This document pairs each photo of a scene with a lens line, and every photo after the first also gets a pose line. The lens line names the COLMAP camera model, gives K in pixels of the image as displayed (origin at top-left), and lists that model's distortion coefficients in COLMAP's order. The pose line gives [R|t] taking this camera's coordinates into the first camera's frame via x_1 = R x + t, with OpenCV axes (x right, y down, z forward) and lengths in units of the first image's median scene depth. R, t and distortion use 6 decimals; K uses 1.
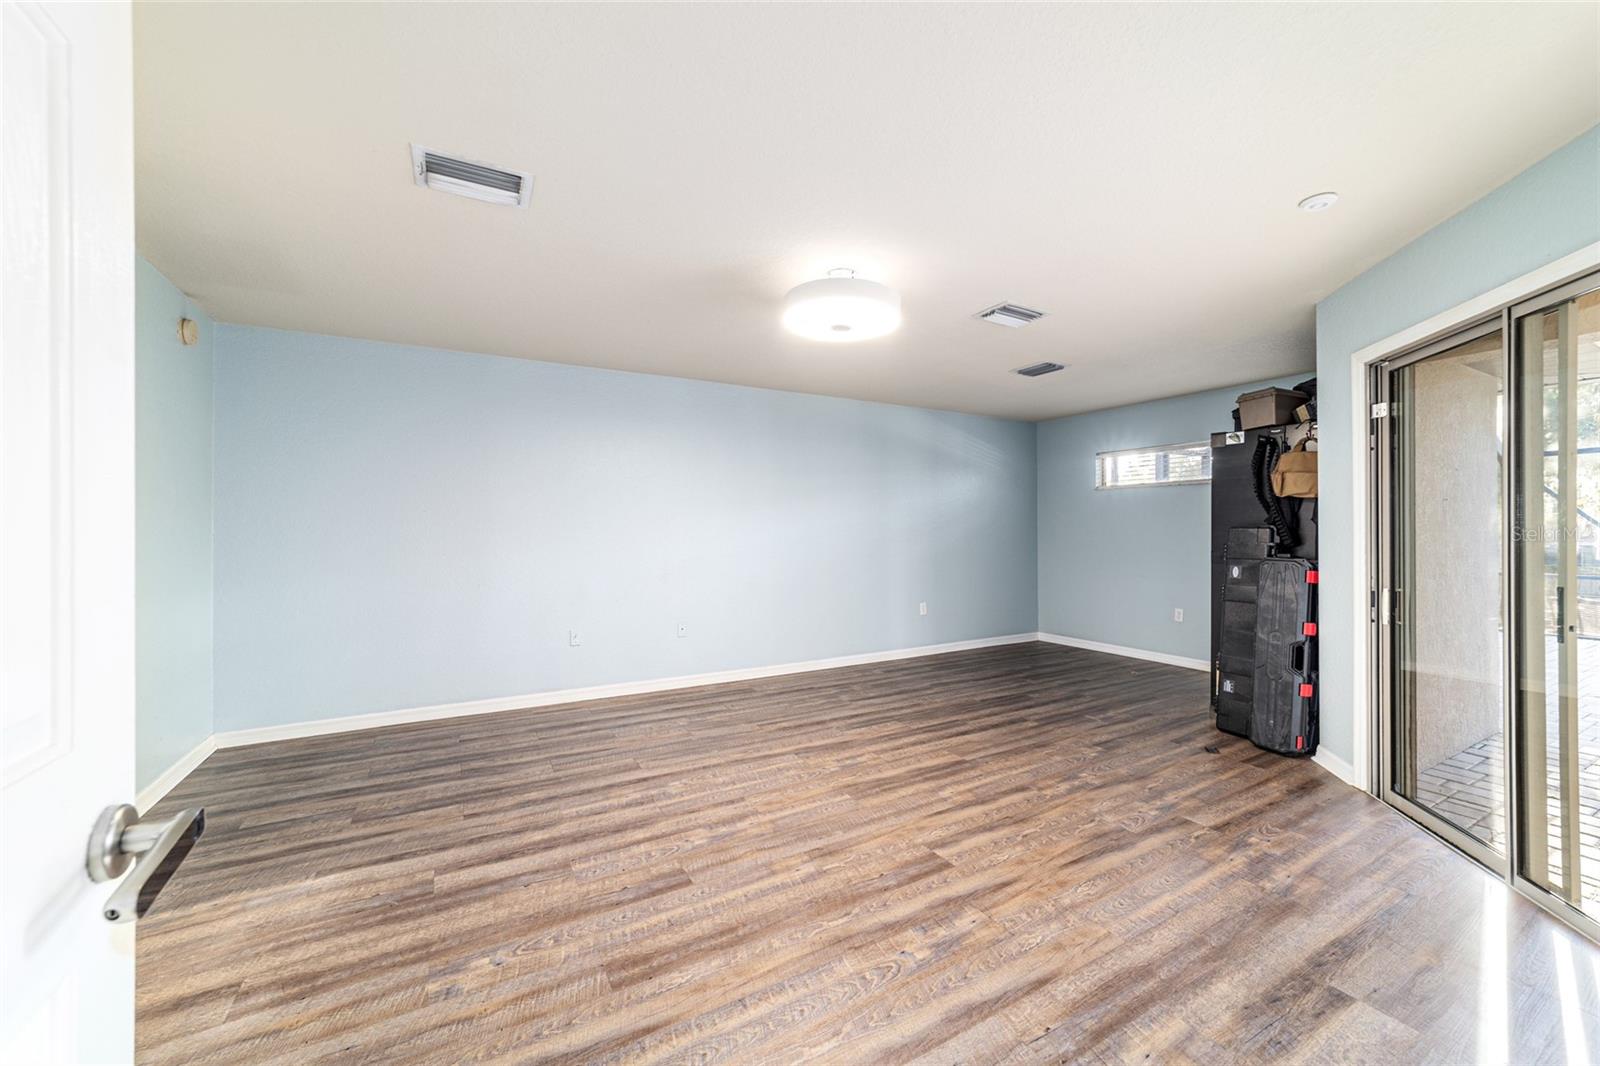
lens RADIAL K [[616.7, 0, 807.5], [0, 616.7, 535.5], [0, 0, 1]] dist [-0.011139, 0.005982]
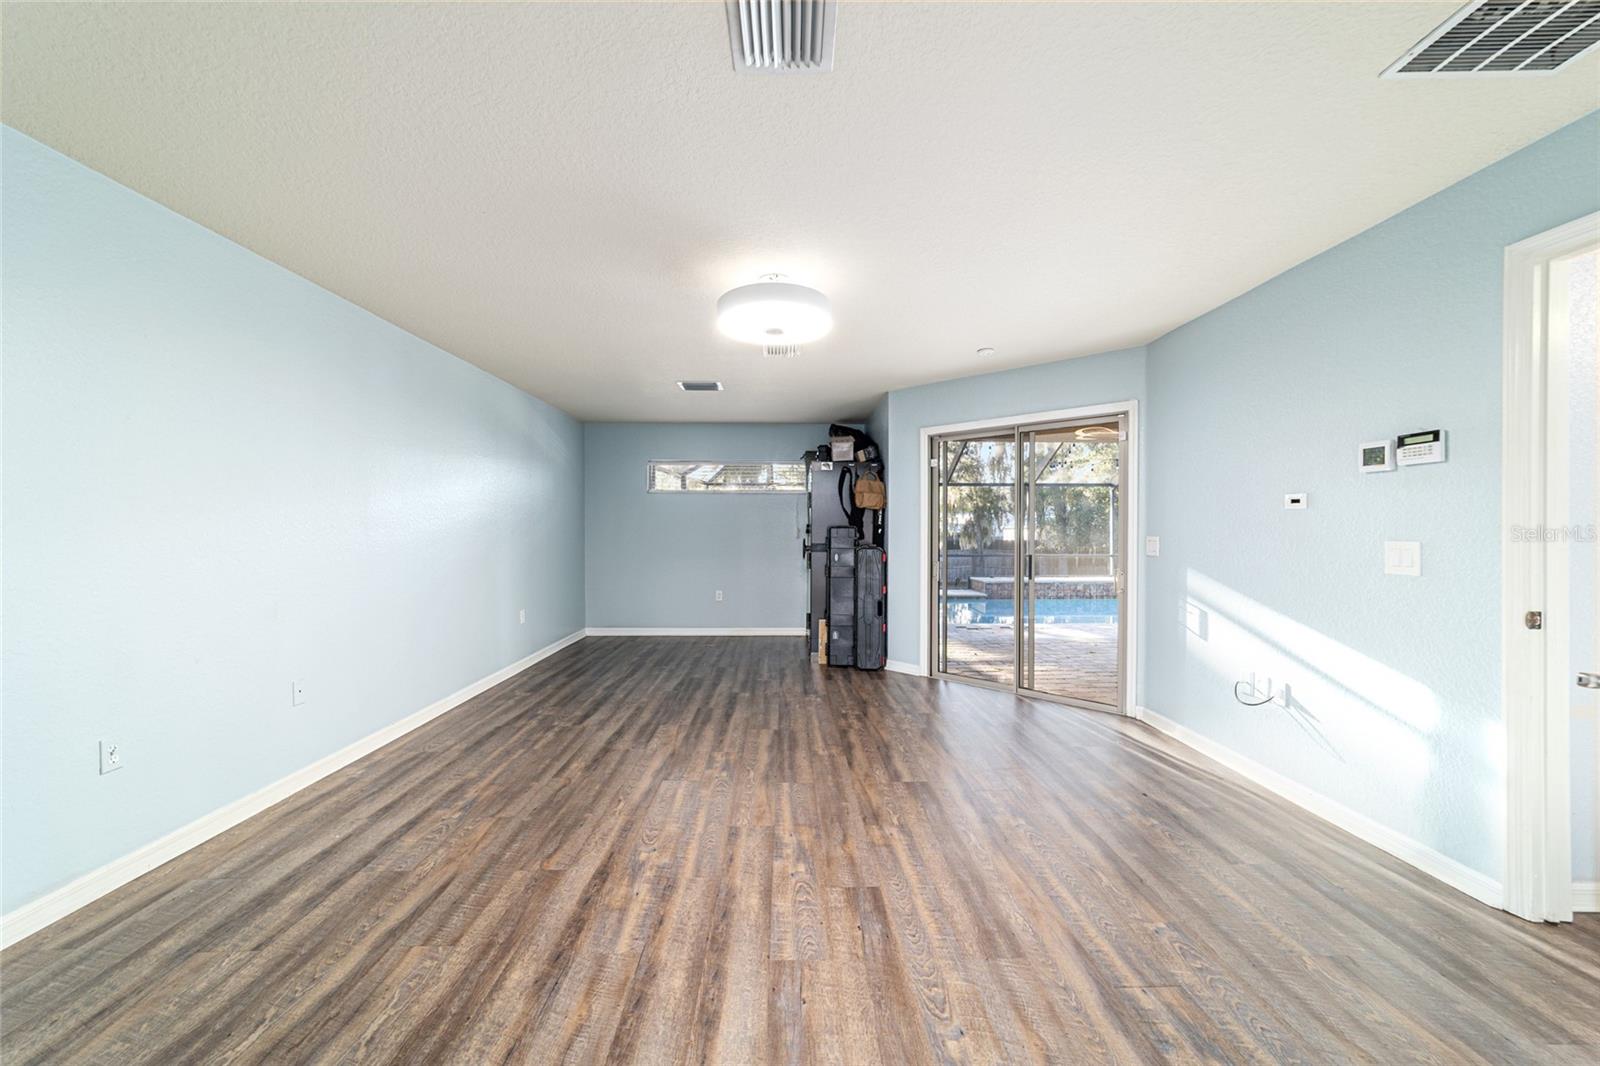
lens RADIAL K [[616.7, 0, 799.9], [0, 616.7, 528.6], [0, 0, 1]] dist [-0.011139, 0.005982]
pose [[0.469736, 0.004459, 0.882795, -0.736665], [0.003023, 0.999973, -0.006659, 0.000406], [-0.882802, 0.005797, 0.469710, 0.427108]]
